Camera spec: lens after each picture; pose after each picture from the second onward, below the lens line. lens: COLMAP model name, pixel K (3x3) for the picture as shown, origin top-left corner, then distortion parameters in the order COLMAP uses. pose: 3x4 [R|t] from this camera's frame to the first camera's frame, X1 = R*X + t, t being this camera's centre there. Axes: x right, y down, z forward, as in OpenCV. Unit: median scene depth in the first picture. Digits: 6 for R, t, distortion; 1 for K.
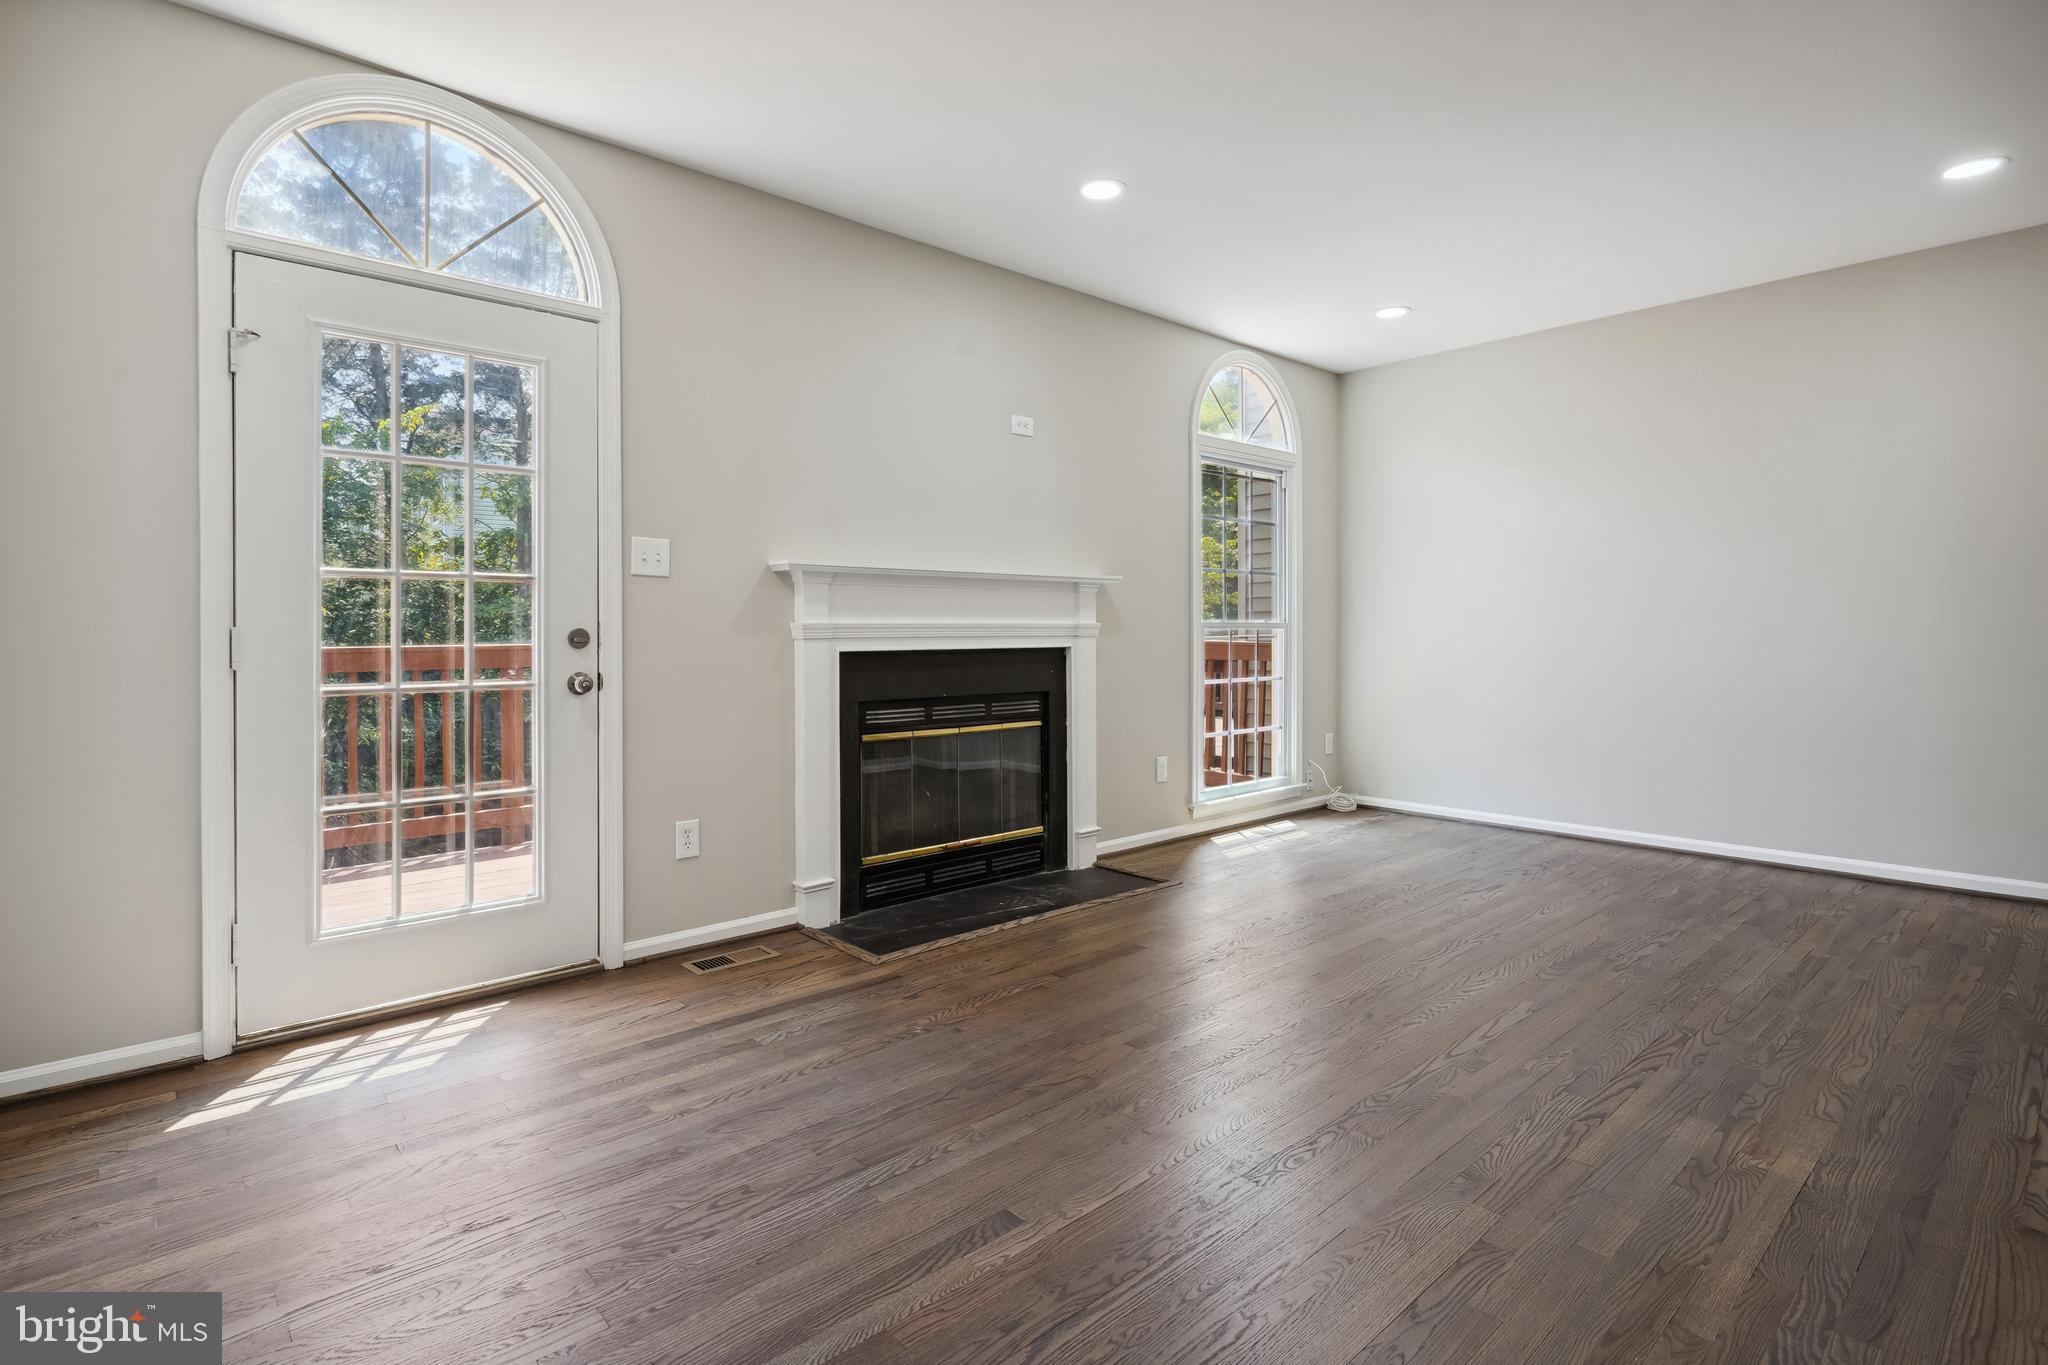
lens RADIAL K [[998.0, 0, 1012.5], [0, 998.0, 631.1], [0, 0, 1]] dist [-0.001887, 0.002613]
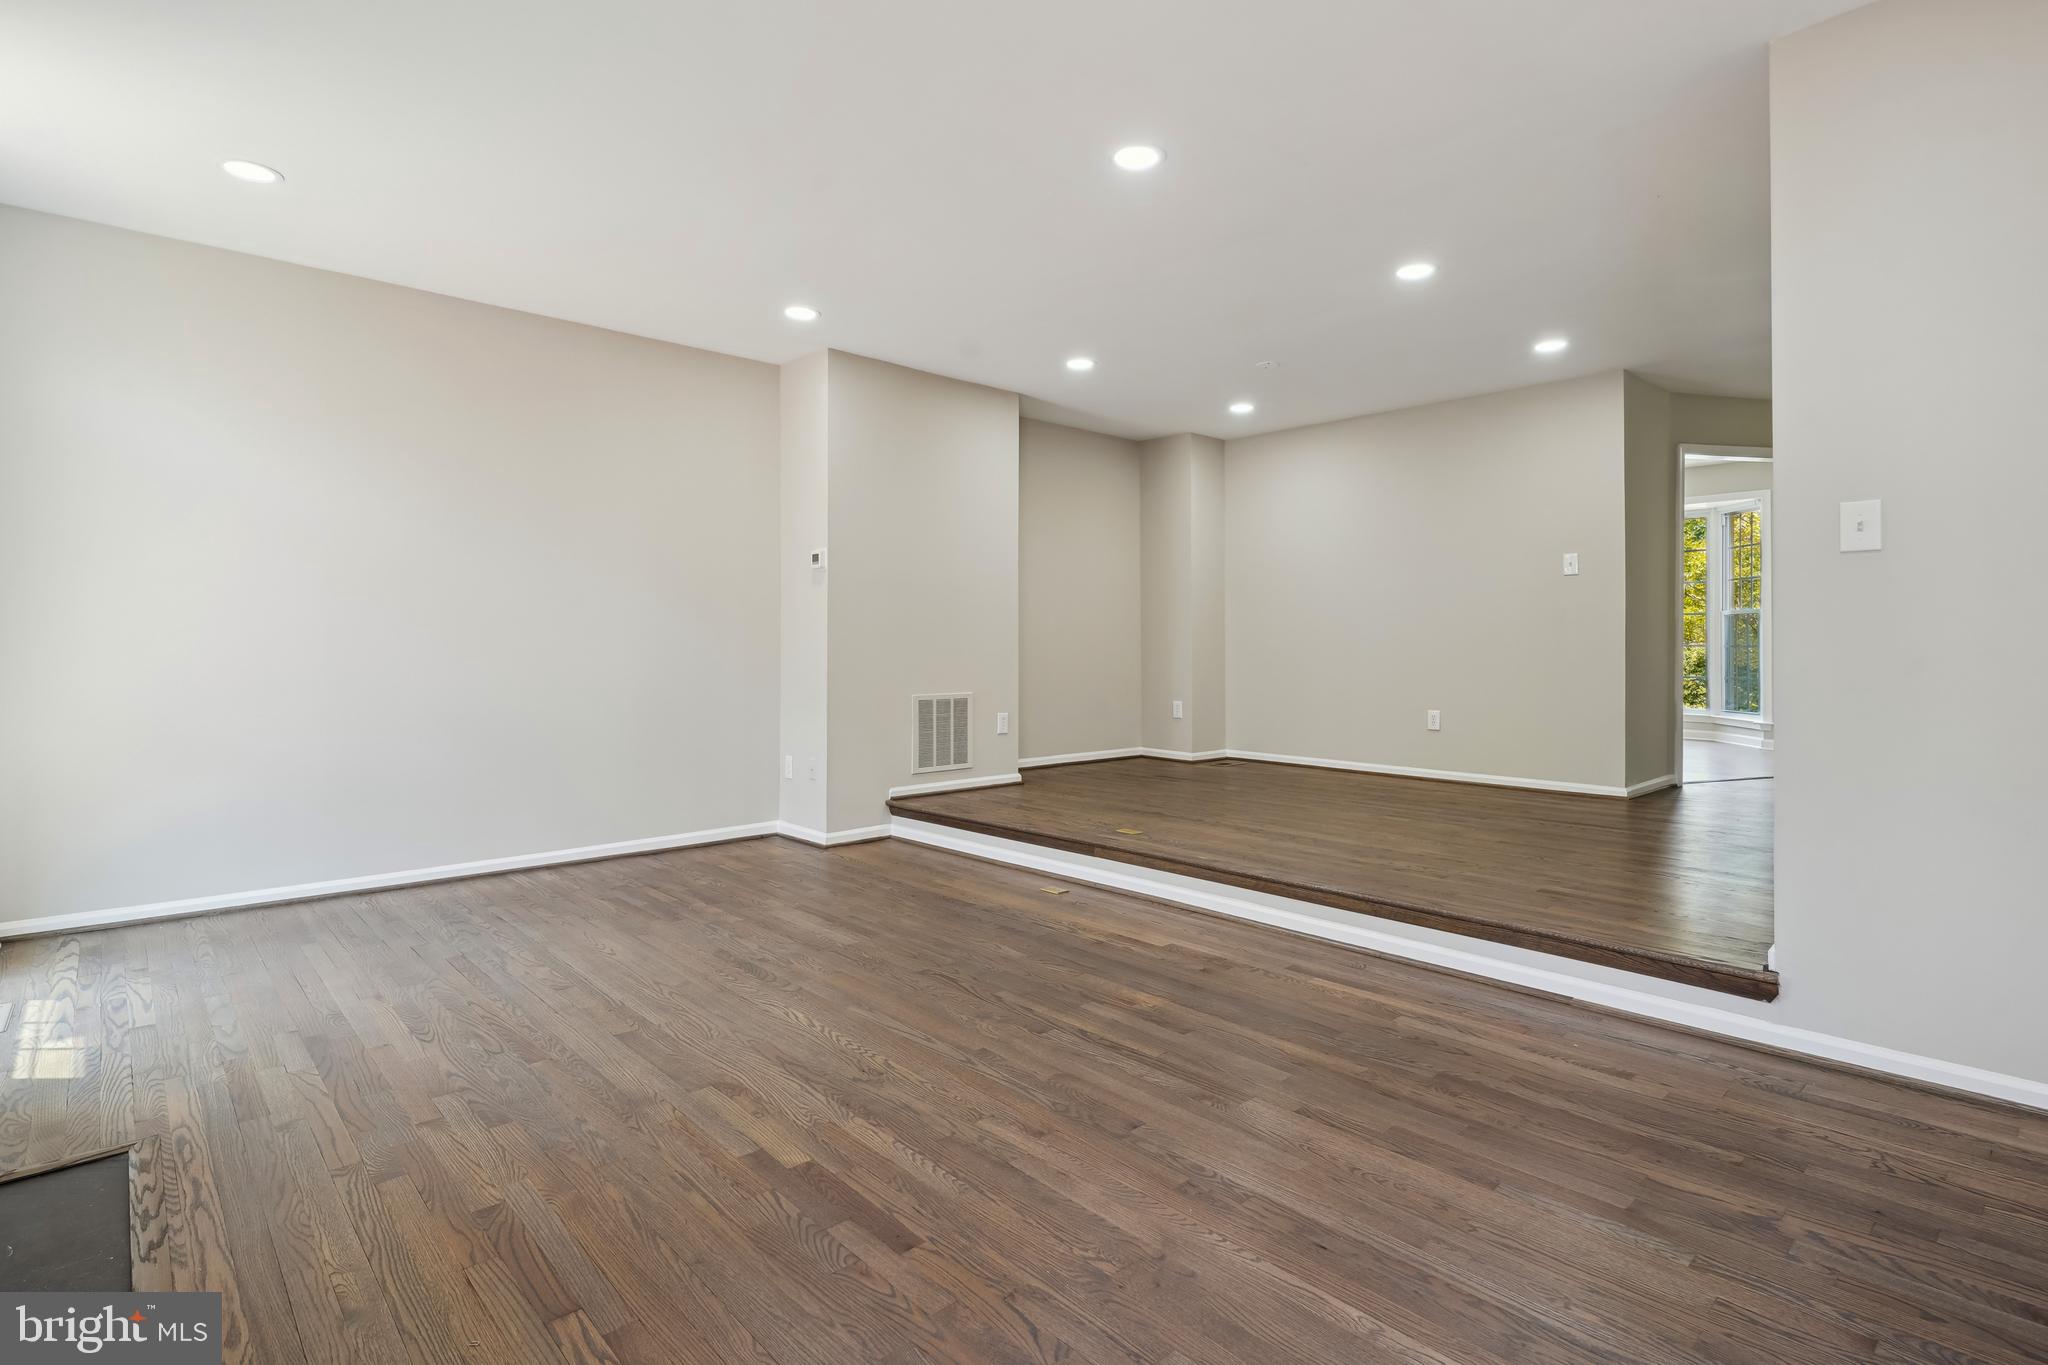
lens RADIAL K [[998.0, 0, 1017.5], [0, 998.0, 644.7], [0, 0, 1]] dist [-0.001887, 0.002613]
pose [[-0.001553, 0.001706, 0.999997, -0.382309], [-0.000743, 0.999998, -0.001707, 0.001280], [-0.999999, -0.000746, -0.001552, 0.626333]]
